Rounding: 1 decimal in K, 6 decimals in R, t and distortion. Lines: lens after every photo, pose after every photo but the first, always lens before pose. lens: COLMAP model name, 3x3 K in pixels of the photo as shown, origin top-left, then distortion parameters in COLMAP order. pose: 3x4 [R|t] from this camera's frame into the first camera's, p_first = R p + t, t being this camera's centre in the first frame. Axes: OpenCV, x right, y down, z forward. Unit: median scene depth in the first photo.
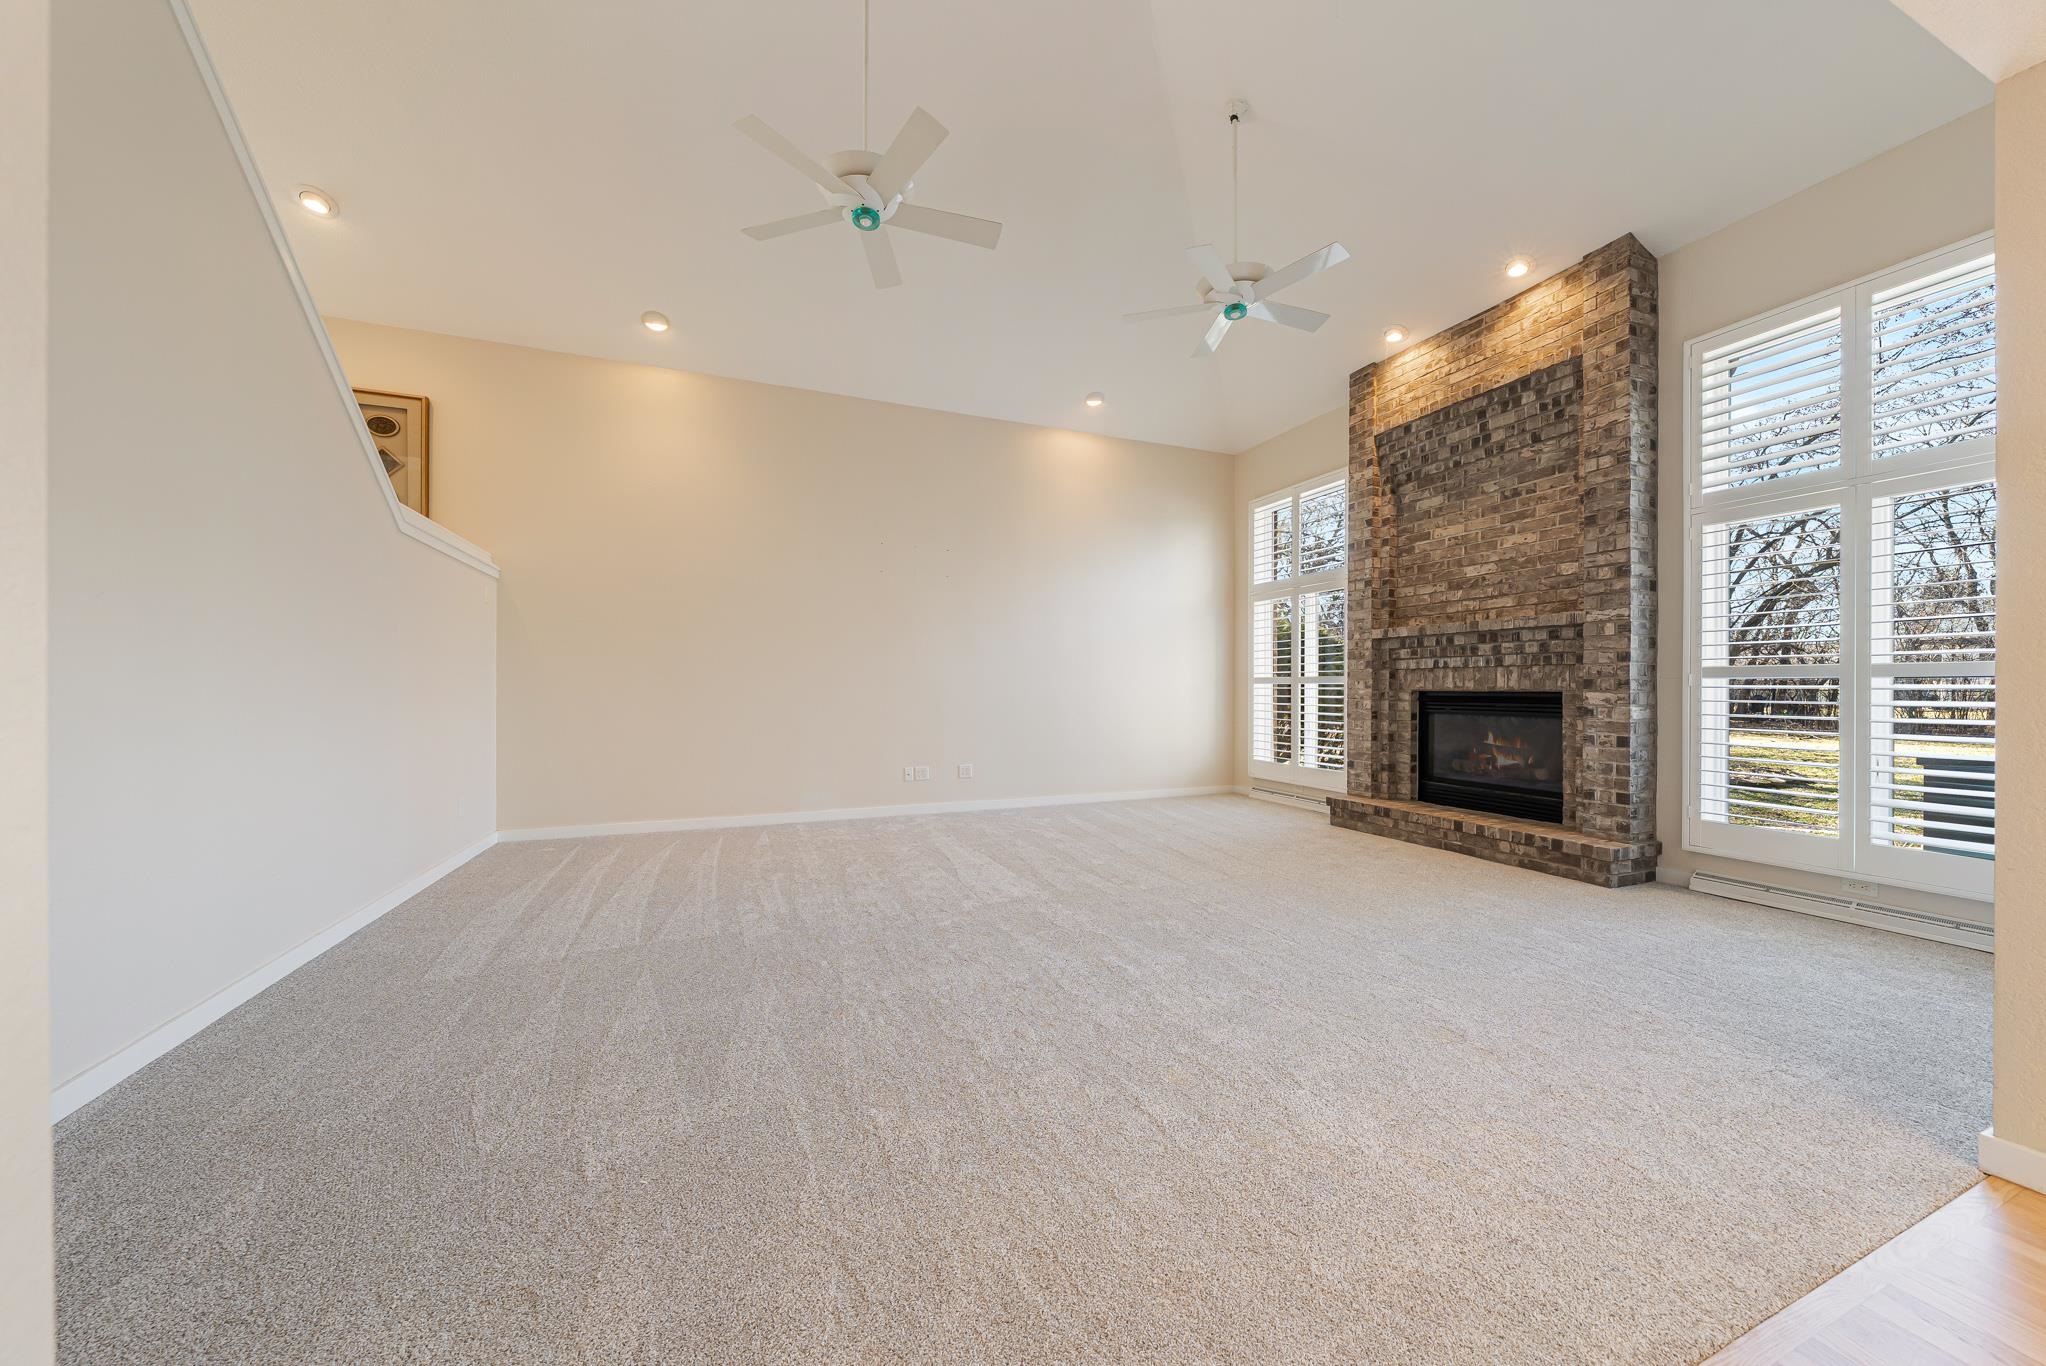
lens RADIAL K [[704.9, 0, 1025.6], [0, 704.9, 685.2], [0, 0, 1]] dist [-0.001852, -0.000016]
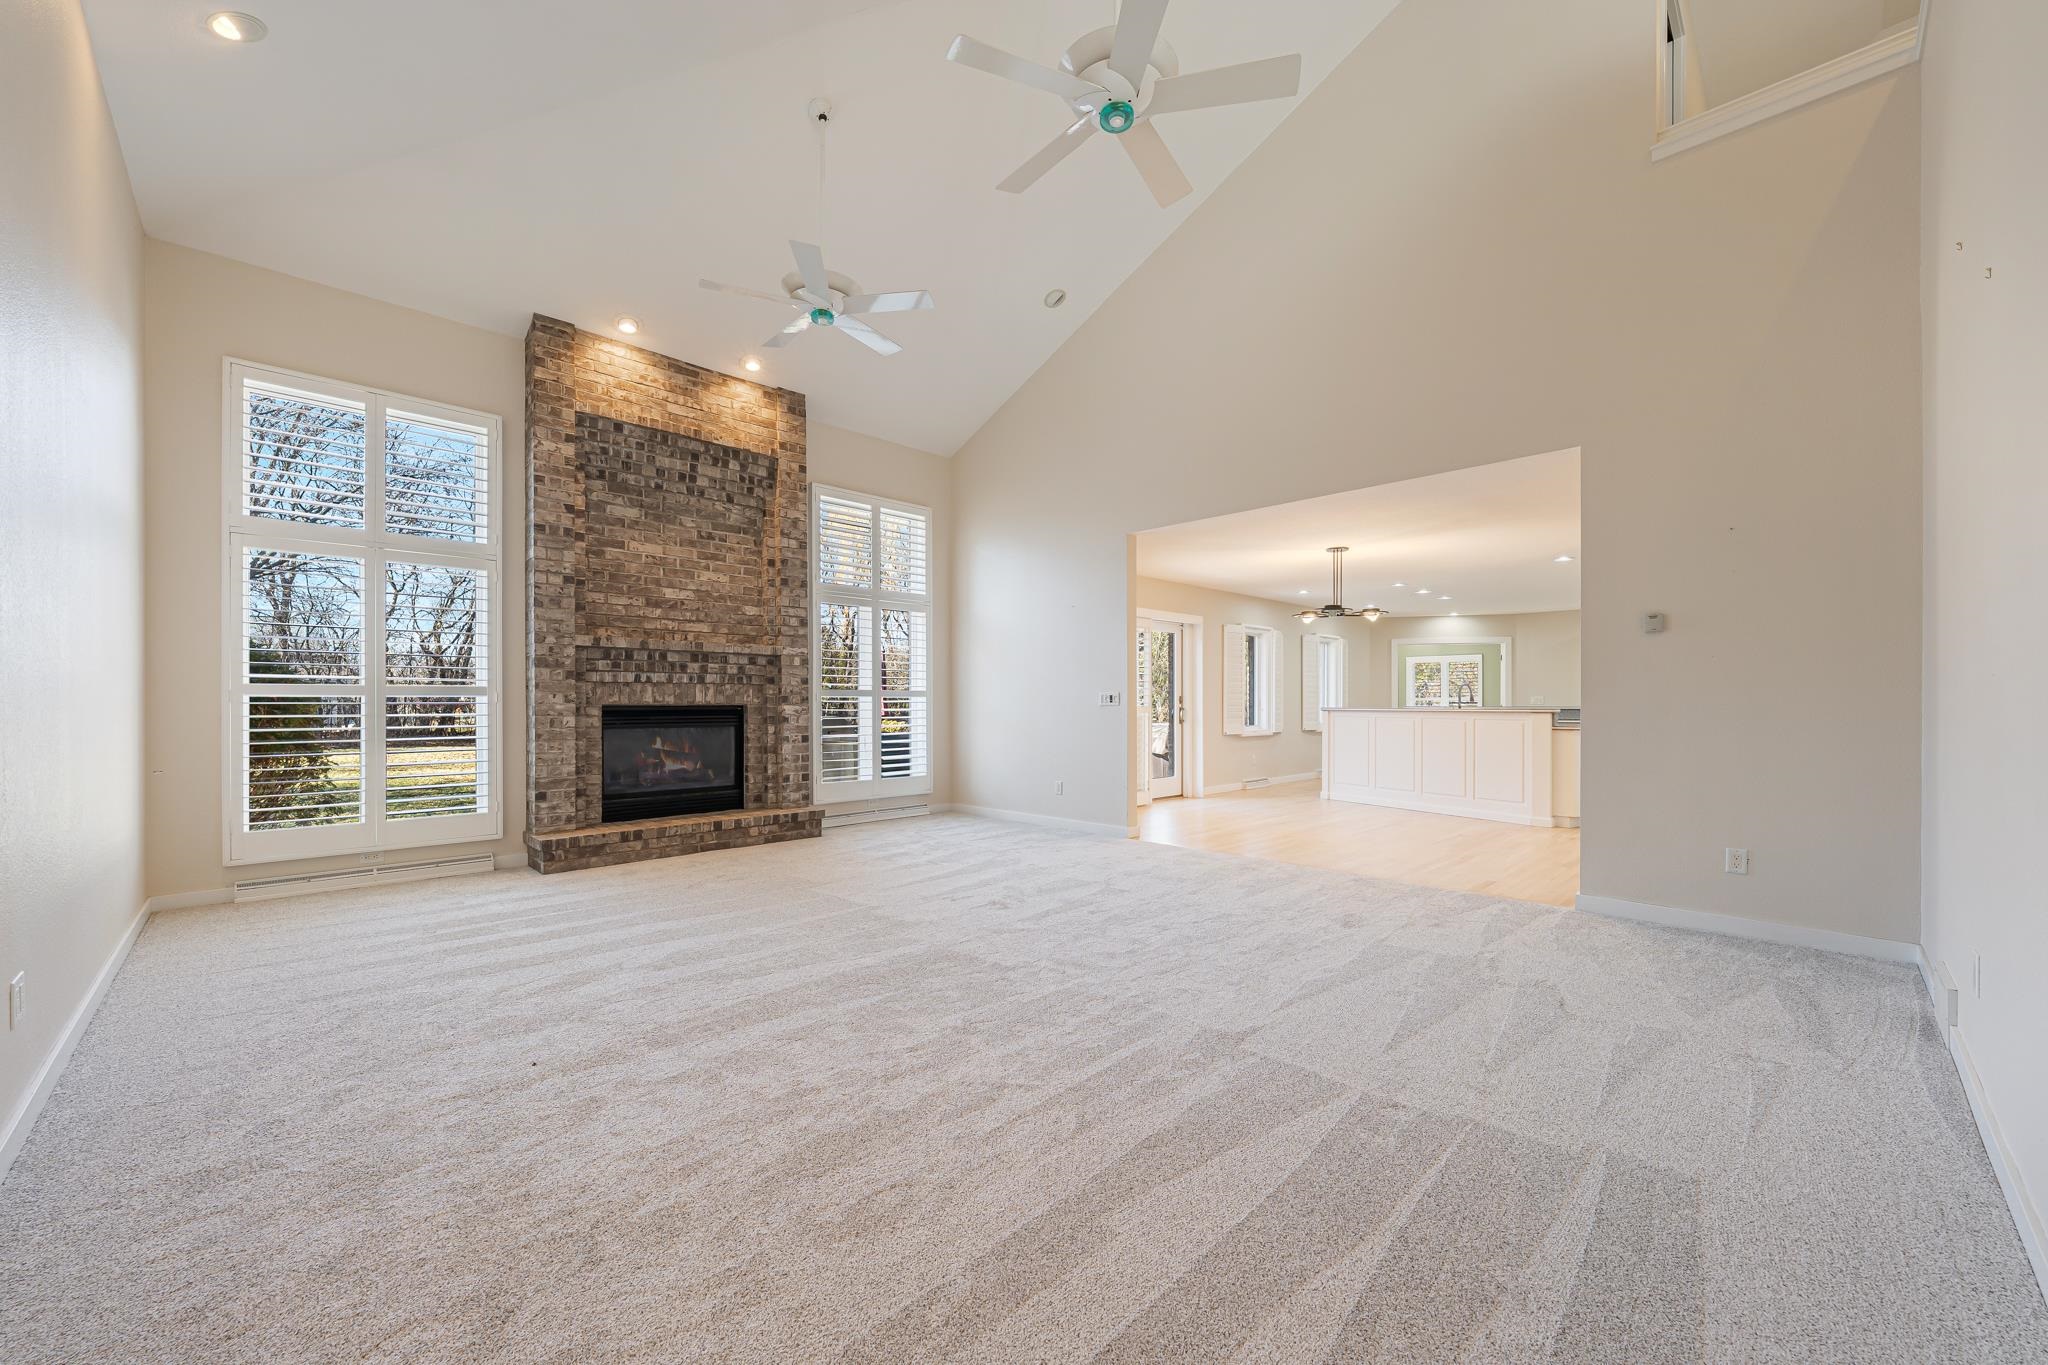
lens RADIAL K [[763.8, 0, 1019.4], [0, 763.8, 700.8], [0, 0, 1]] dist [-0.001687, -0.000331]
pose [[-0.364049, 0.000441, 0.931380, -0.657228], [-0.004402, 0.999988, -0.002195, 0.001866], [-0.931369, -0.004899, -0.364043, 0.950313]]
